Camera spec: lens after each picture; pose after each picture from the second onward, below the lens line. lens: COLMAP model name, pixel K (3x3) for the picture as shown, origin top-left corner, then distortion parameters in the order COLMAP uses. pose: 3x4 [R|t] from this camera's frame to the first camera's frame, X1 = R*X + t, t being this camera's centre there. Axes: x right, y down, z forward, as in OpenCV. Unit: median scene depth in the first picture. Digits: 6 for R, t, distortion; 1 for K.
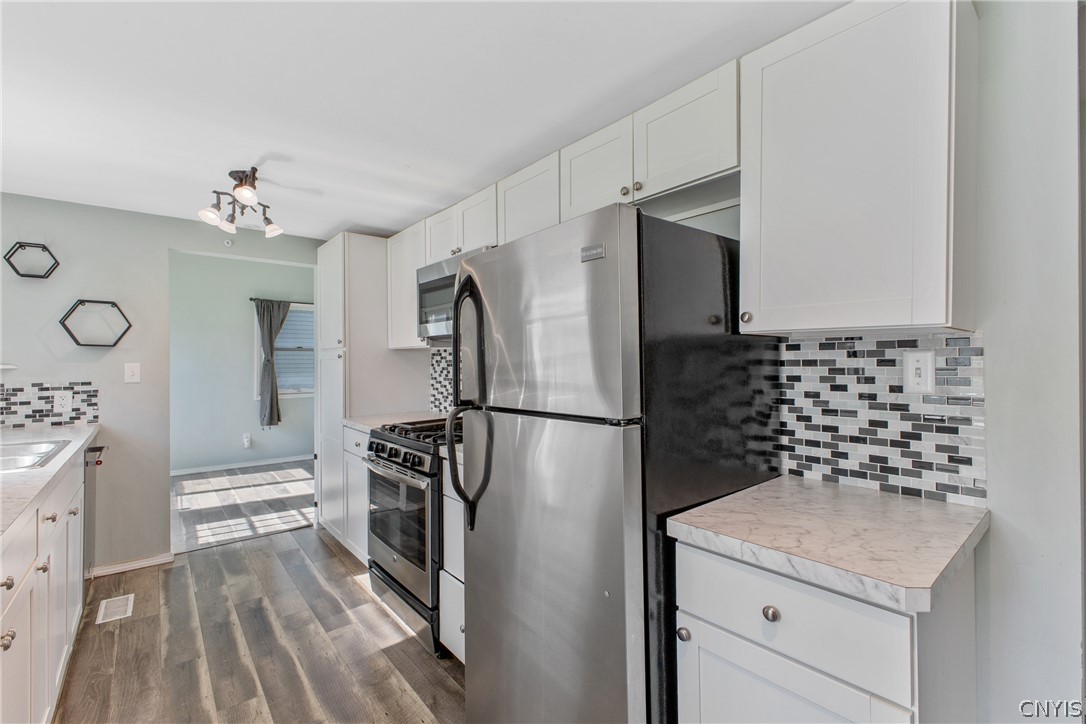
lens RADIAL K [[489.3, 0, 550.2], [0, 489.3, 360.3], [0, 0, 1]] dist [0.015170, -0.001046]
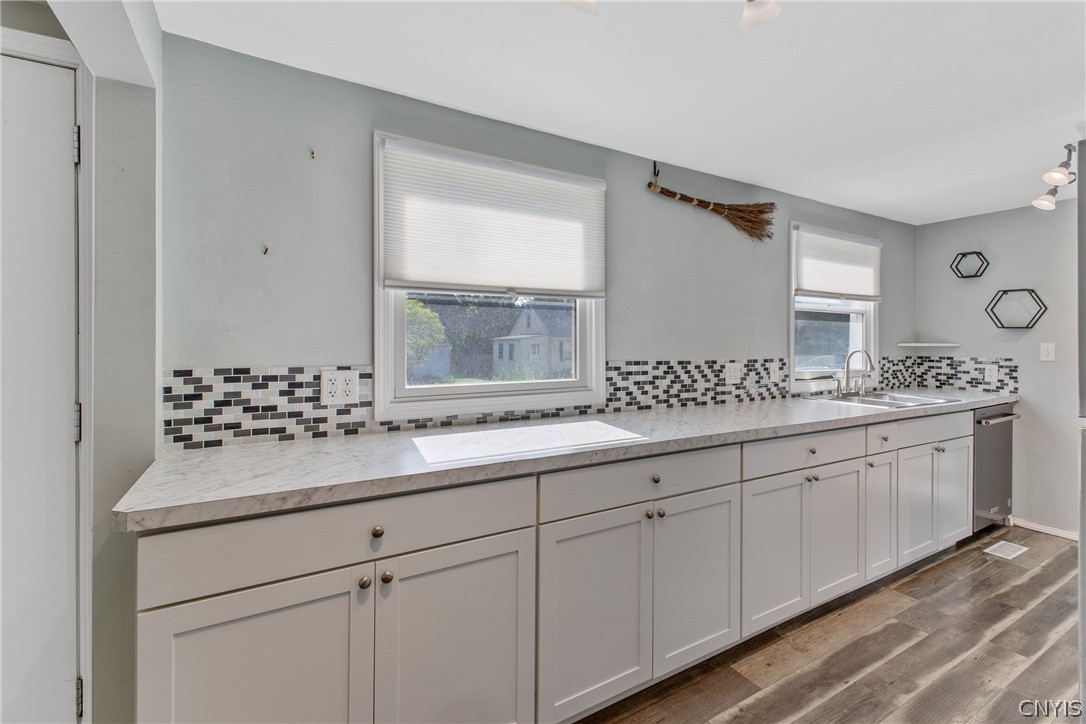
lens RADIAL K [[506.3, 0, 564.9], [0, 506.3, 335.3], [0, 0, 1]] dist [0.005957, -0.001787]
pose [[-0.137862, -0.005524, -0.990436, 0.450193], [-0.002474, 0.999983, -0.005232, -0.003176], [0.990448, 0.001729, -0.137874, 0.118039]]
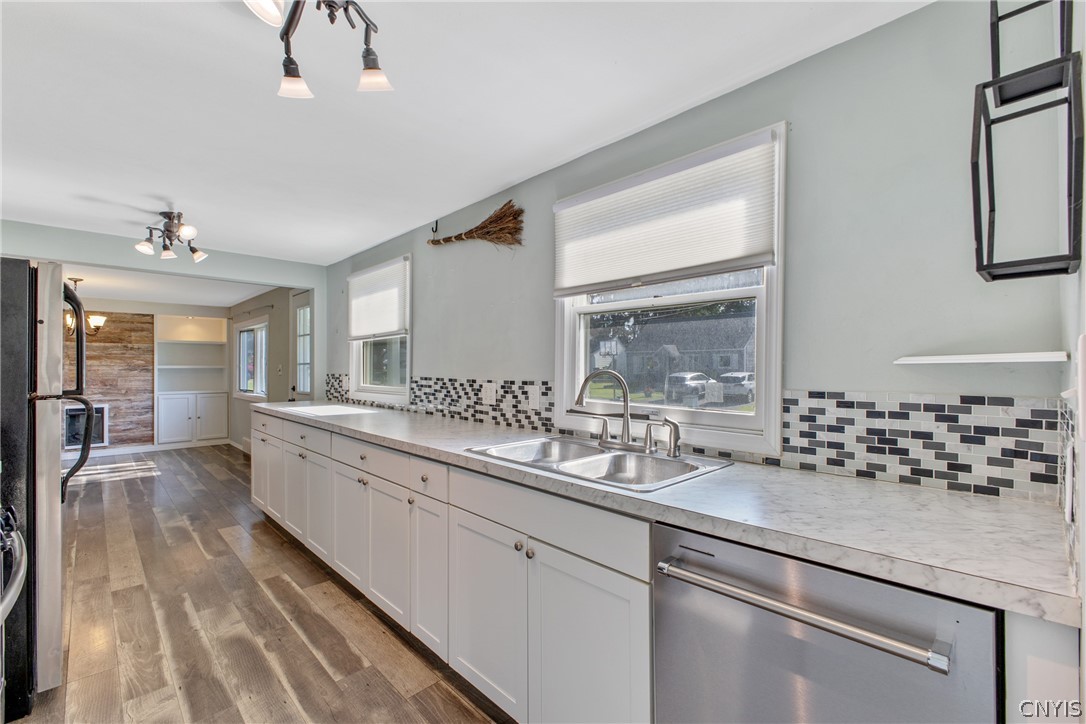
lens RADIAL K [[450.4, 0, 529.3], [0, 450.4, 370.1], [0, 0, 1]] dist [-0.003578, -0.001427]
pose [[-0.996475, -0.008451, -0.083469, -0.686984], [-0.007848, 0.999941, -0.007552, 0.028973], [0.083528, -0.006871, -0.996482, 1.278905]]
